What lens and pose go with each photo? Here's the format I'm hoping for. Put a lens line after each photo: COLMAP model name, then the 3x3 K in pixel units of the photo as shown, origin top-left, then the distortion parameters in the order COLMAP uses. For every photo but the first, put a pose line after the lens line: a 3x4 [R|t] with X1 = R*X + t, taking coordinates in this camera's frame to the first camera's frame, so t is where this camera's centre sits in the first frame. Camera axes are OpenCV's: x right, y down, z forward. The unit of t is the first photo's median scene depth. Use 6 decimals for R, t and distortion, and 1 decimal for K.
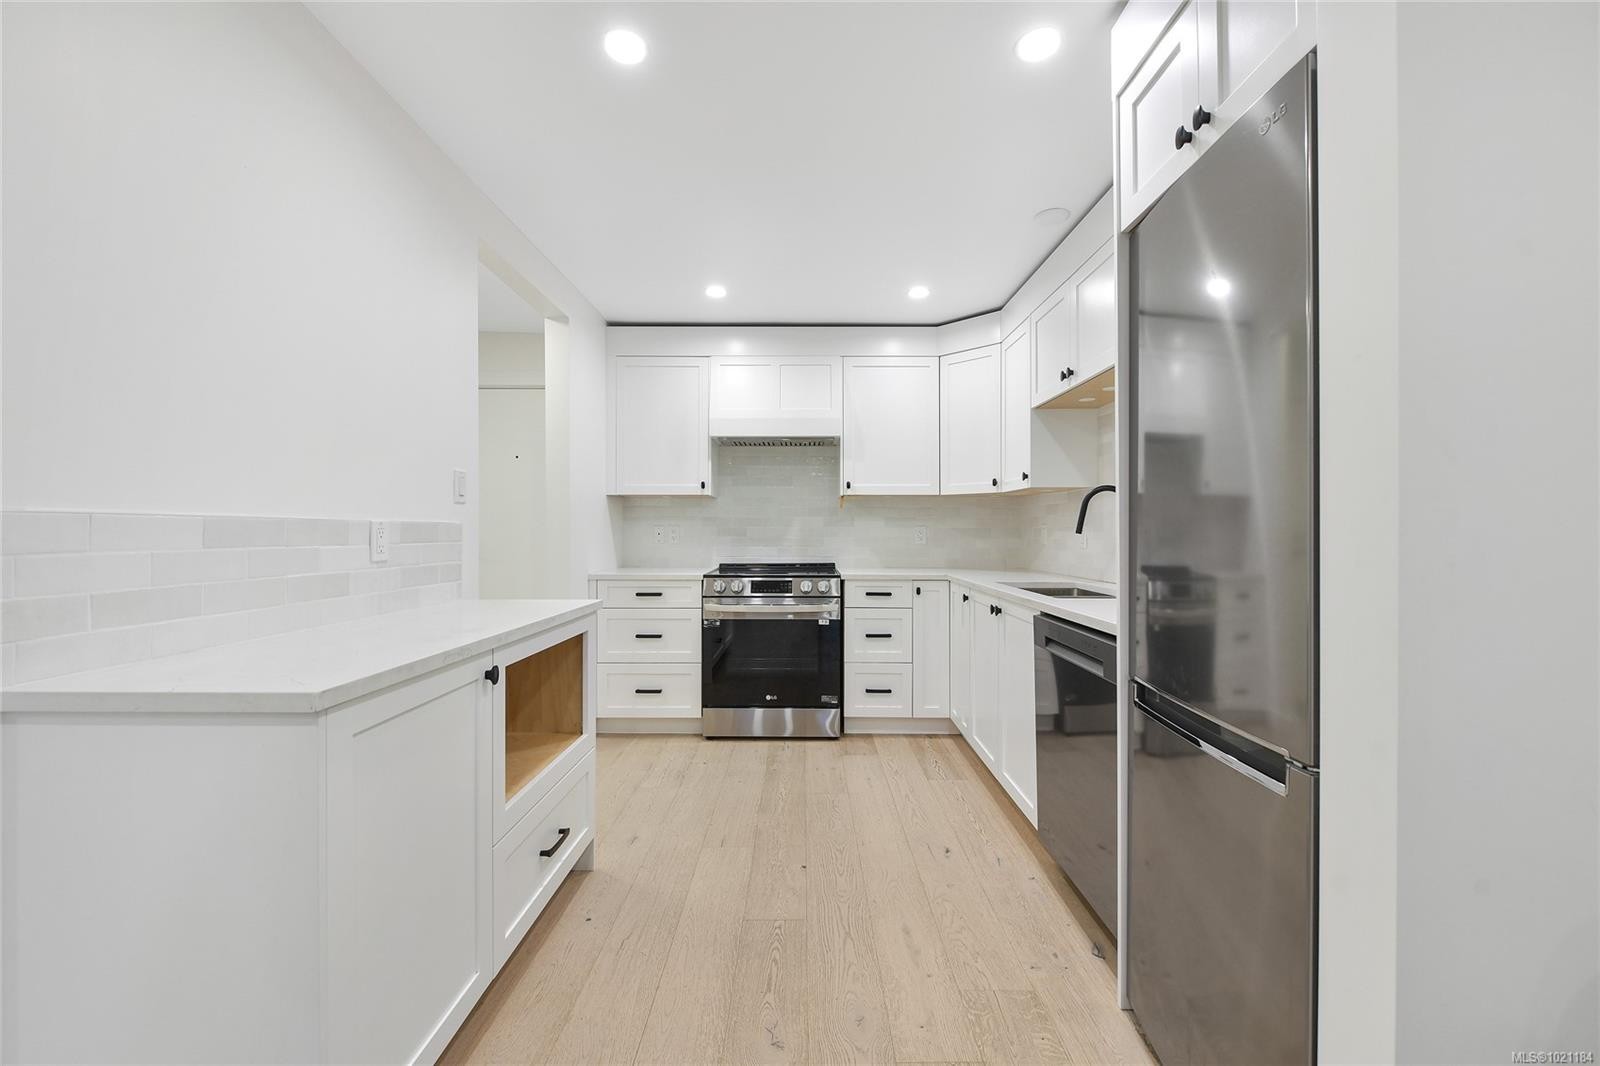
lens RADIAL K [[615.4, 0, 813.0], [0, 615.4, 530.1], [0, 0, 1]] dist [-0.002871, -0.000624]
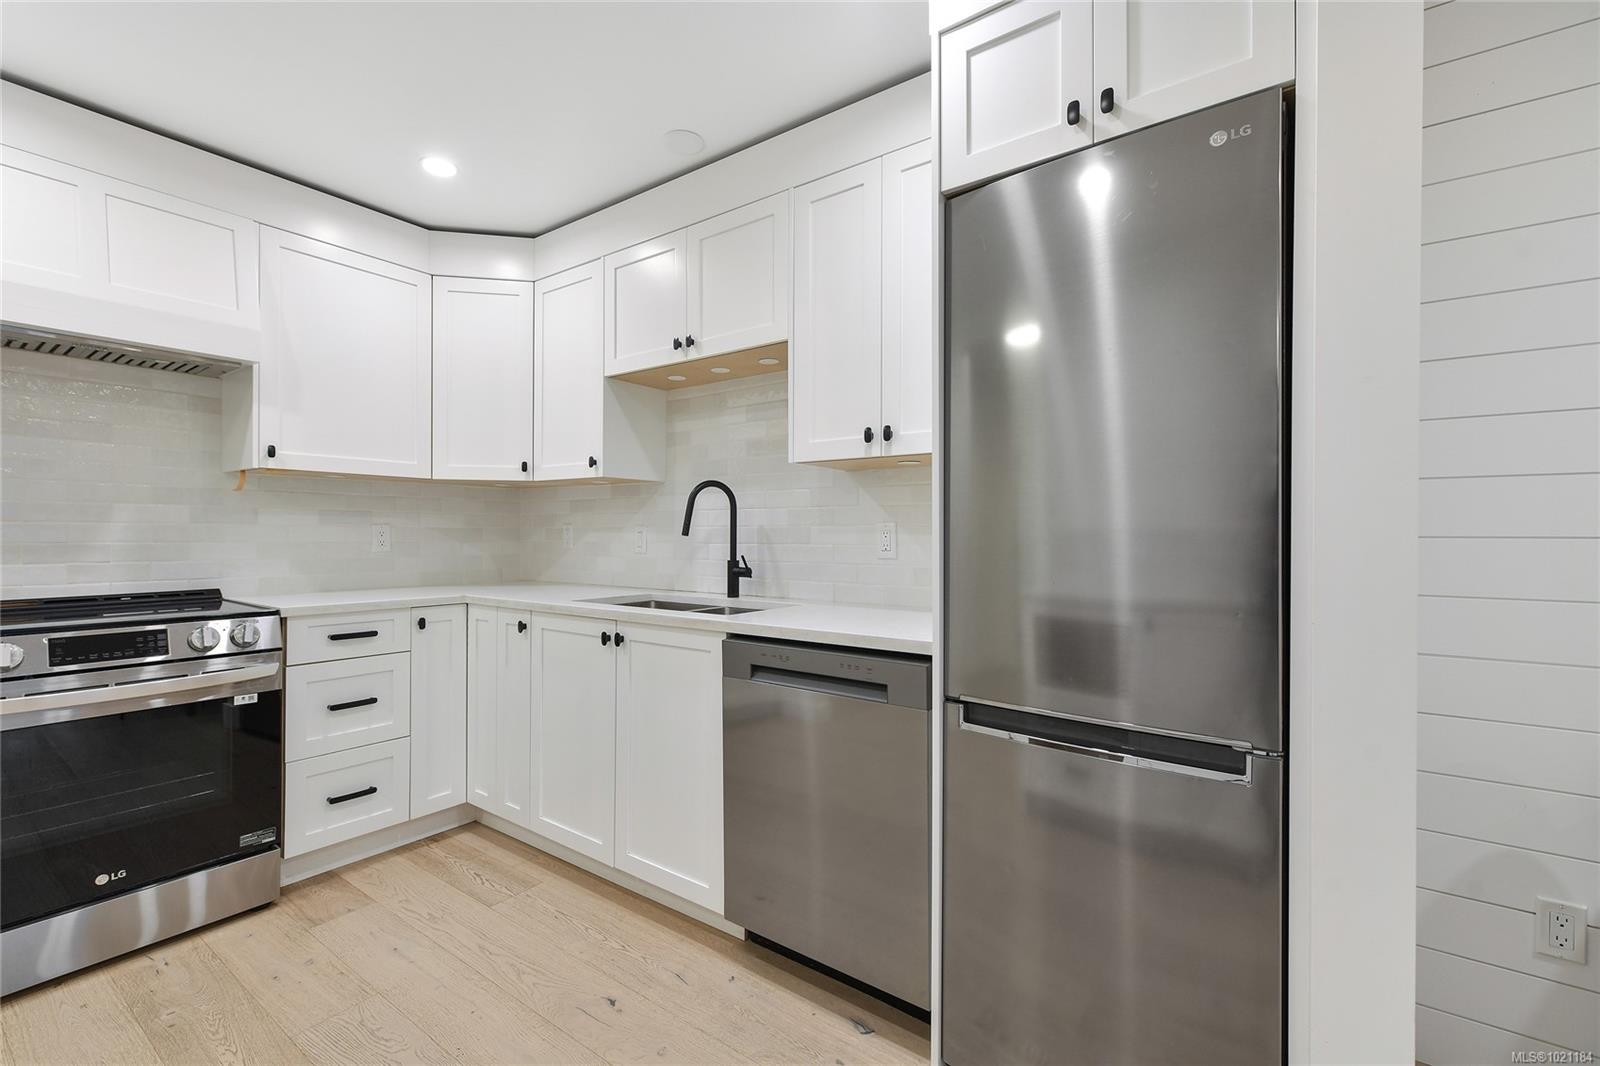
lens RADIAL K [[677.8, 0, 783.0], [0, 677.8, 532.3], [0, 0, 1]] dist [0.003008, -0.002934]
pose [[0.599067, 0.002530, 0.800695, -0.185184], [-0.003608, 0.999993, -0.000461, 0.000955], [-0.800691, -0.002613, 0.599072, 0.274182]]
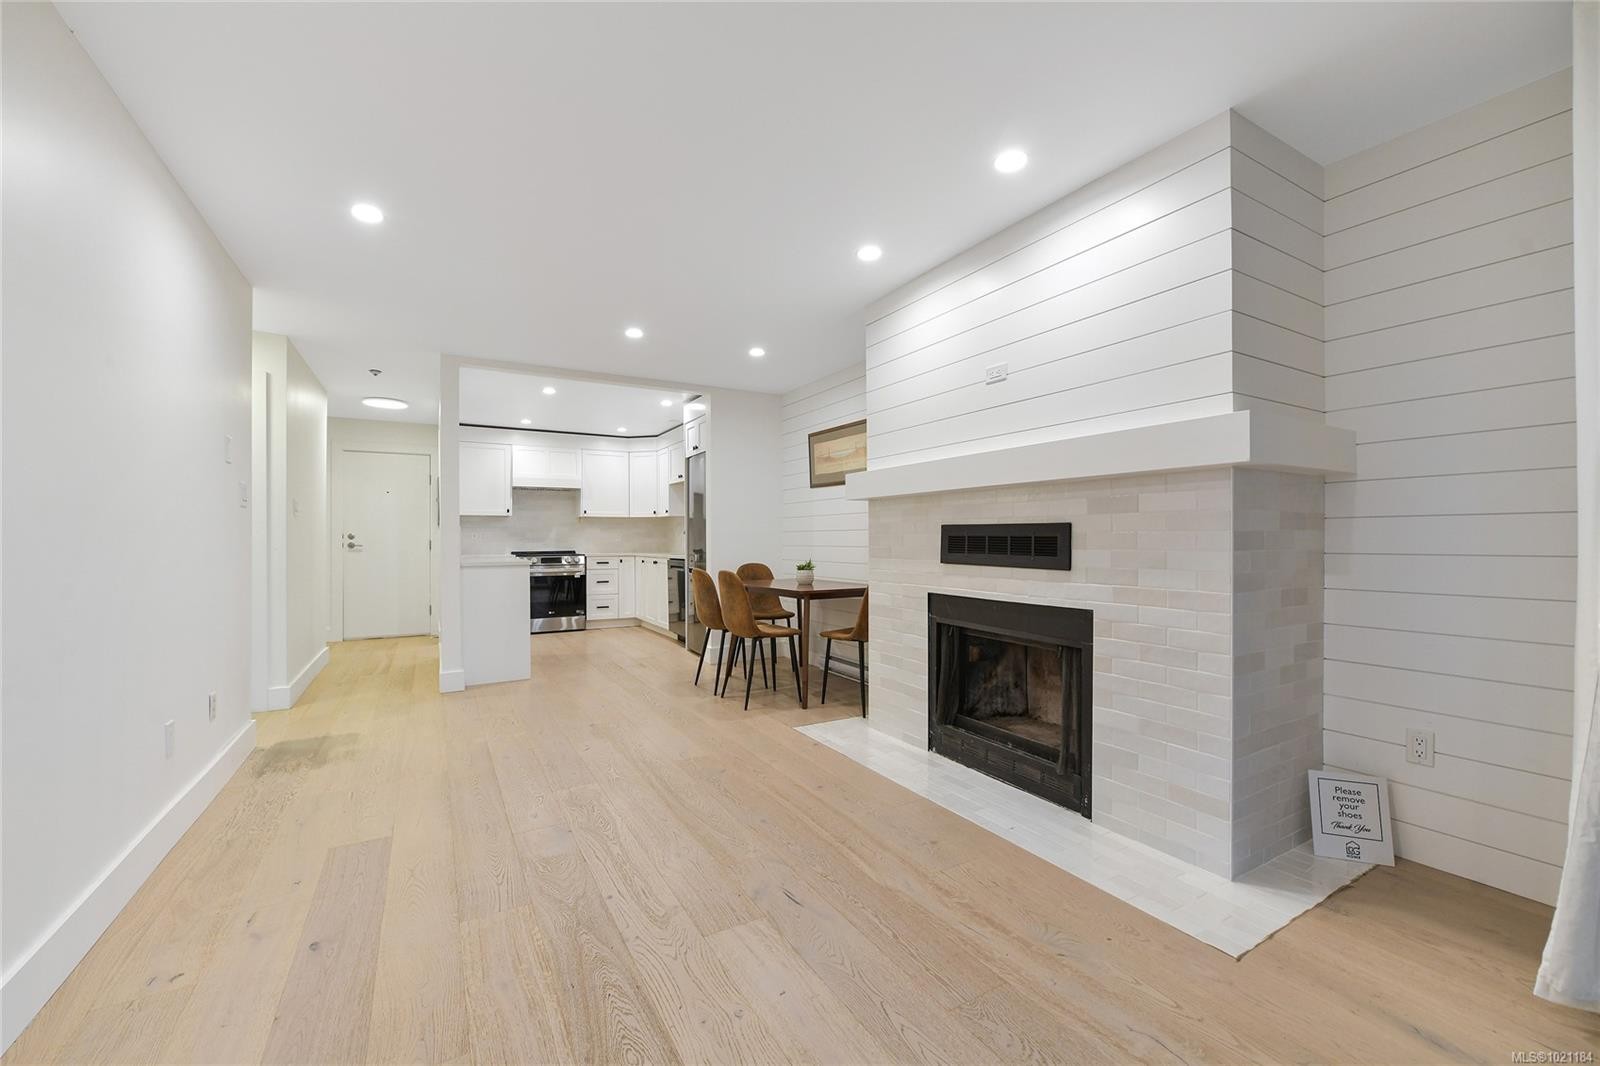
lens RADIAL K [[615.4, 0, 792.5], [0, 615.4, 538.2], [0, 0, 1]] dist [-0.002871, -0.000624]
pose [[0.872015, -0.003193, 0.489468, -0.397015], [0.003691, 0.999993, -0.000052, 0.020373], [-0.489465, 0.001852, 0.872021, -1.310154]]
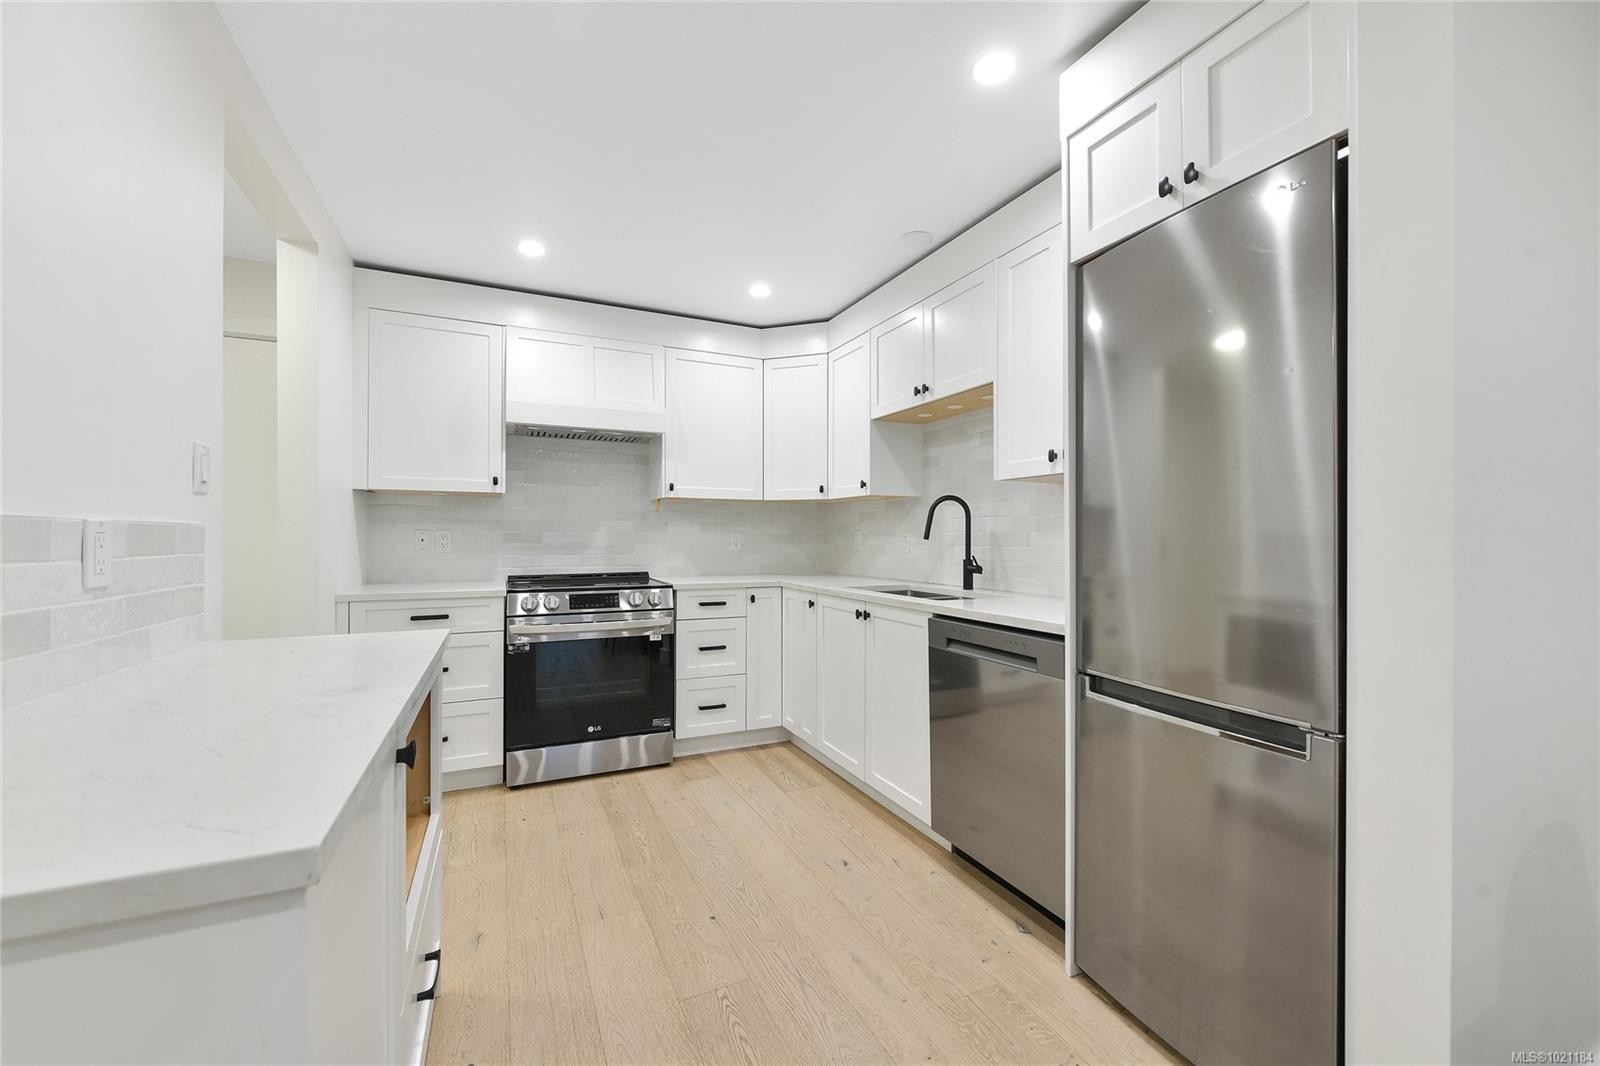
lens RADIAL K [[615.4, 0, 795.4], [0, 615.4, 534.6], [0, 0, 1]] dist [-0.002871, -0.000624]
pose [[0.908271, 0.002172, 0.418376, -0.181342], [-0.001336, 0.999996, -0.002292, 0.000072], [-0.418380, 0.001523, 0.908271, 0.097904]]
